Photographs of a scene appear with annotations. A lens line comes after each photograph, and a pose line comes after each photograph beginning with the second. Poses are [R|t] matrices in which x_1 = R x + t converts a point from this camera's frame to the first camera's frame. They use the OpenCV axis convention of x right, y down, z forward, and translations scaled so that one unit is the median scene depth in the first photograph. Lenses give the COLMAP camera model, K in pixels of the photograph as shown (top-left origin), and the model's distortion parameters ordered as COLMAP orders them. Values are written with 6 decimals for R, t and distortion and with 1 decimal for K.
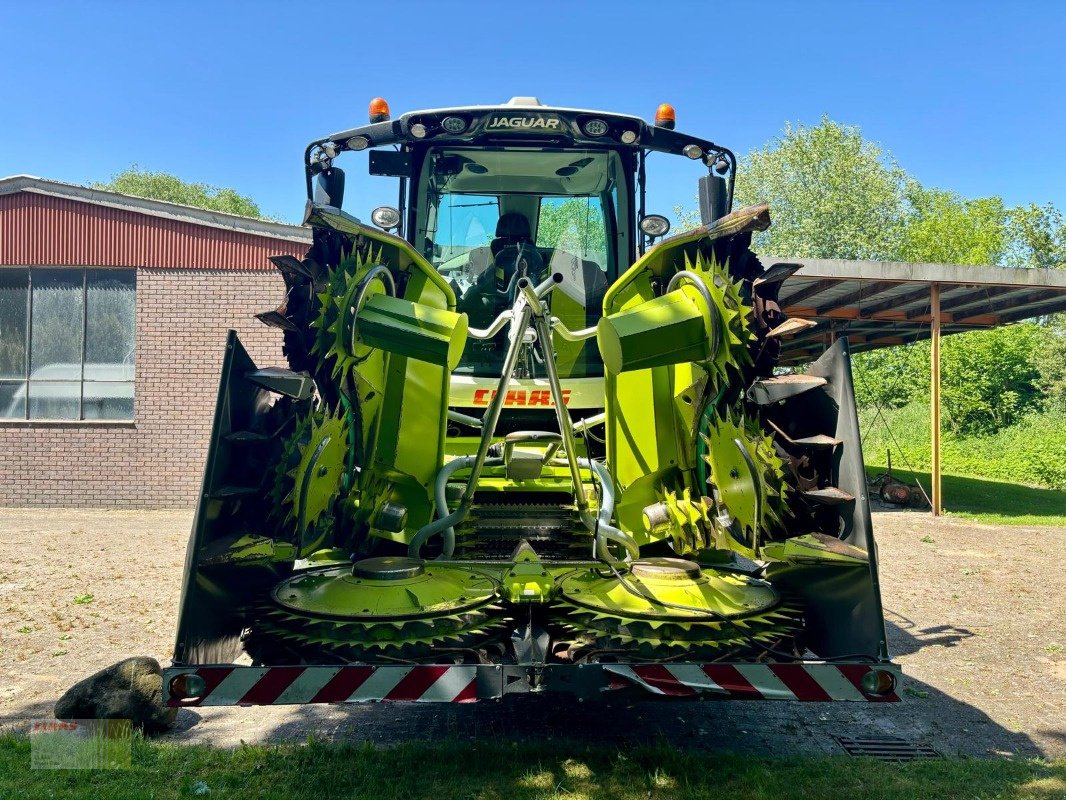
lens RADIAL K [[724.2, 0, 531.3], [0, 724.2, 423.9], [0, 0, 1]] dist [0.004962, 0.001080]
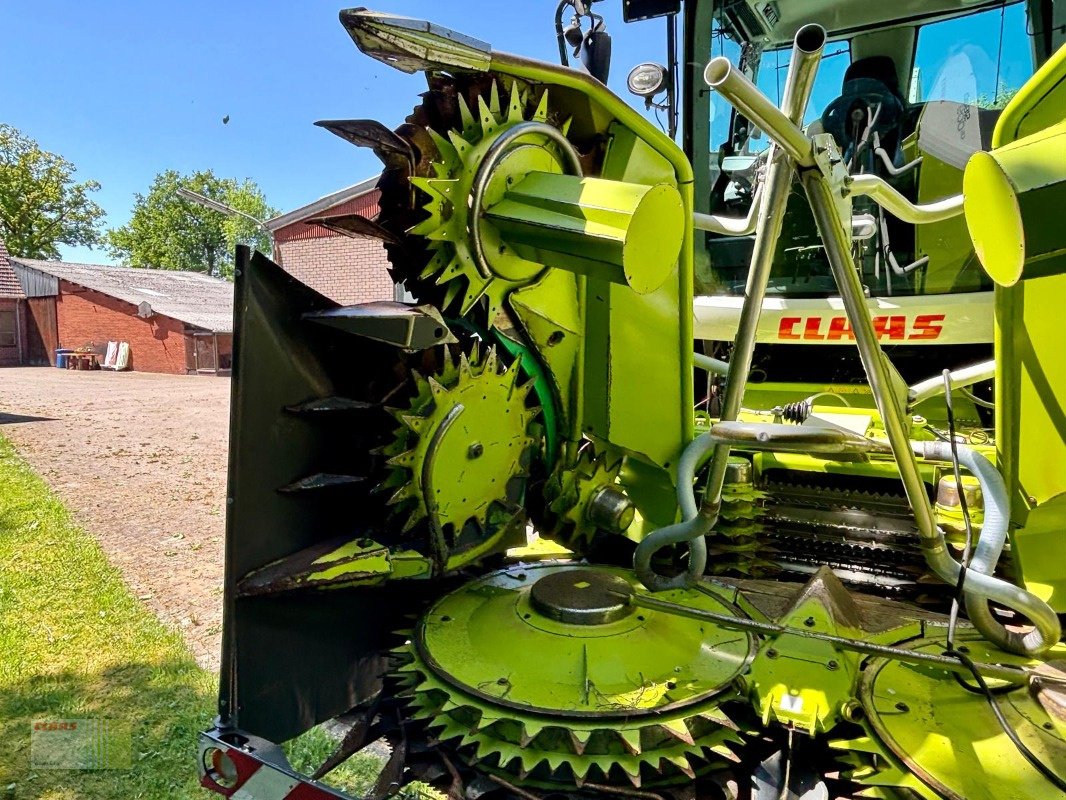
lens RADIAL K [[687.1, 0, 514.0], [0, 687.1, 397.8], [0, 0, 1]] dist [-0.003567, -0.006442]
pose [[0.848918, 0.034802, -0.527377, 0.074993], [0.005314, 0.997217, 0.074362, -0.029719], [0.528497, -0.065930, 0.846371, 0.433856]]
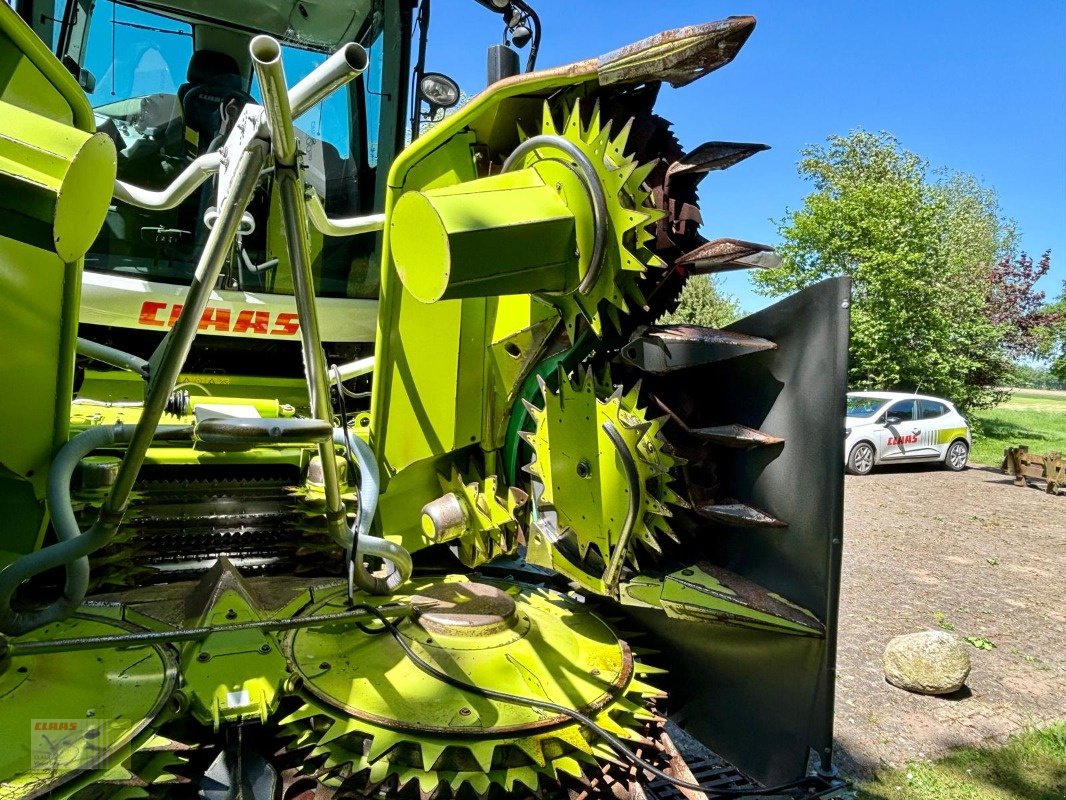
lens RADIAL K [[683.6, 0, 532.6], [0, 683.6, 396.9], [0, 0, 1]] dist [0.060582, -0.094964]
pose [[0.909800, 0.030466, 0.413927, -0.020433], [-0.060944, 0.996298, 0.060624, -0.029582], [-0.410548, -0.080382, 0.908289, 0.428076]]
